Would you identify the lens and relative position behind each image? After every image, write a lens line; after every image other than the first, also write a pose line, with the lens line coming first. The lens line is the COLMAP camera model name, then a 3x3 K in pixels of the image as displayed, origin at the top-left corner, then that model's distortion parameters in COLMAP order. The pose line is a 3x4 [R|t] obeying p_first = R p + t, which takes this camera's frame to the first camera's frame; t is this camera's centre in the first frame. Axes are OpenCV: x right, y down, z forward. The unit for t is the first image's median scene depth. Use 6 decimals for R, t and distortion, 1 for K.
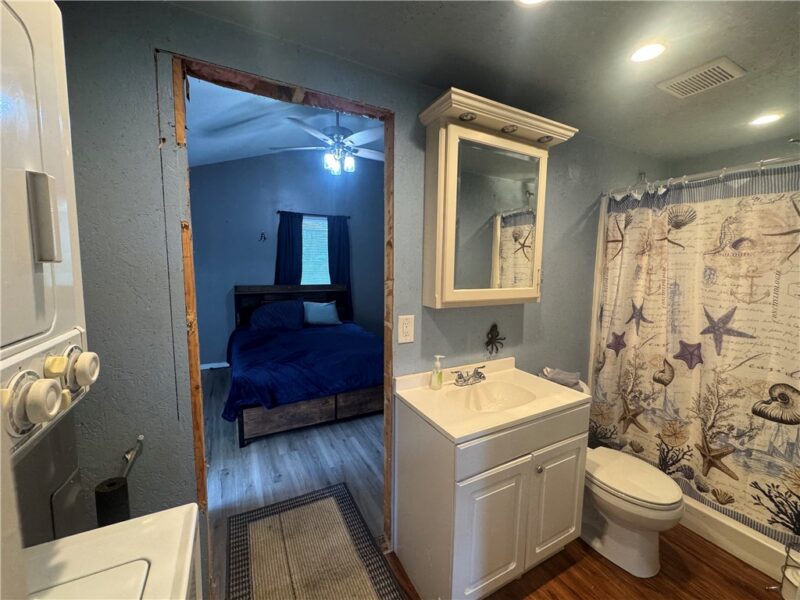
lens RADIAL K [[319.4, 0, 400.0], [0, 319.4, 300.0], [0, 0, 1]] dist [-0.005082, -0.000360]
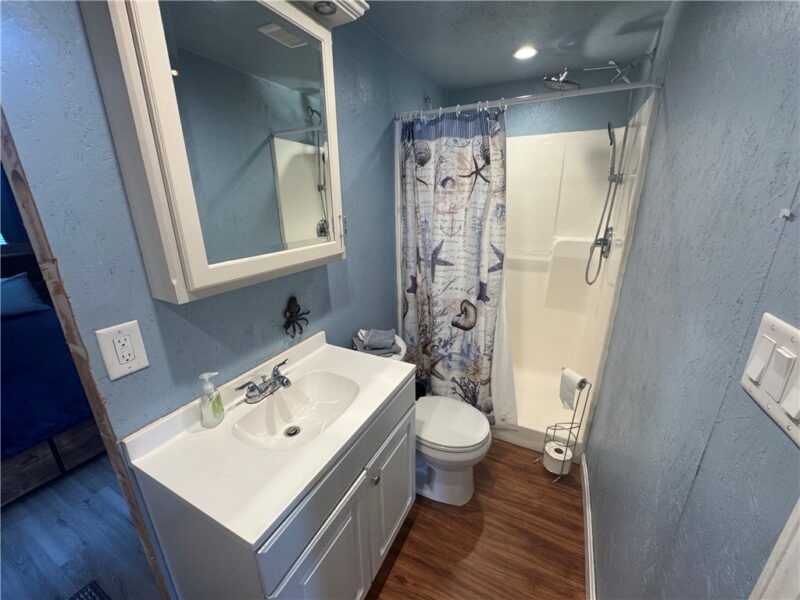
lens RADIAL K [[319.4, 0, 400.0], [0, 319.4, 300.0], [0, 0, 1]] dist [-0.005082, -0.000360]
pose [[0.816468, -0.194894, 0.543504, 0.110545], [0.082985, 0.971147, 0.223579, -0.061510], [-0.571397, -0.137442, 0.809083, 0.300110]]
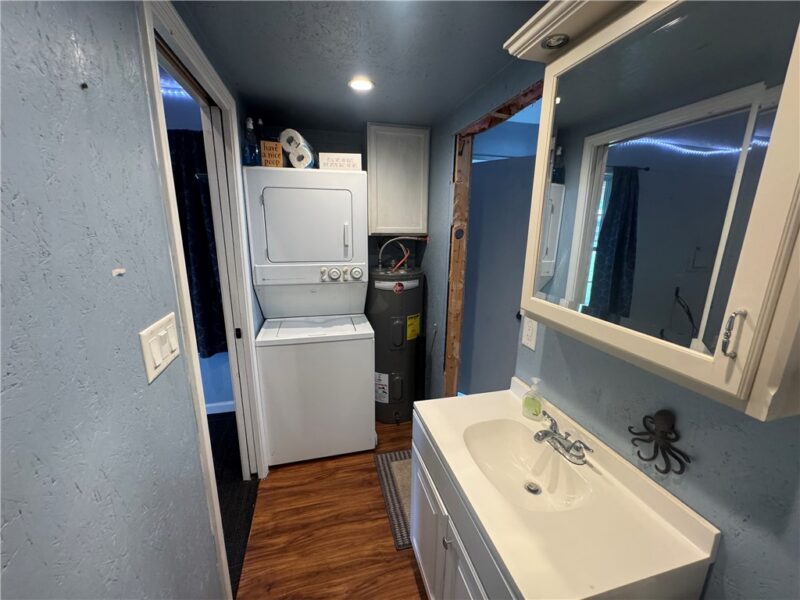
lens RADIAL K [[319.4, 0, 400.0], [0, 319.4, 300.0], [0, 0, 1]] dist [-0.005082, -0.000360]
pose [[-0.228832, 0.207829, -0.951022, 0.831558], [-0.123085, 0.962927, 0.240047, -0.145406], [0.965653, 0.171987, -0.194768, 0.741393]]
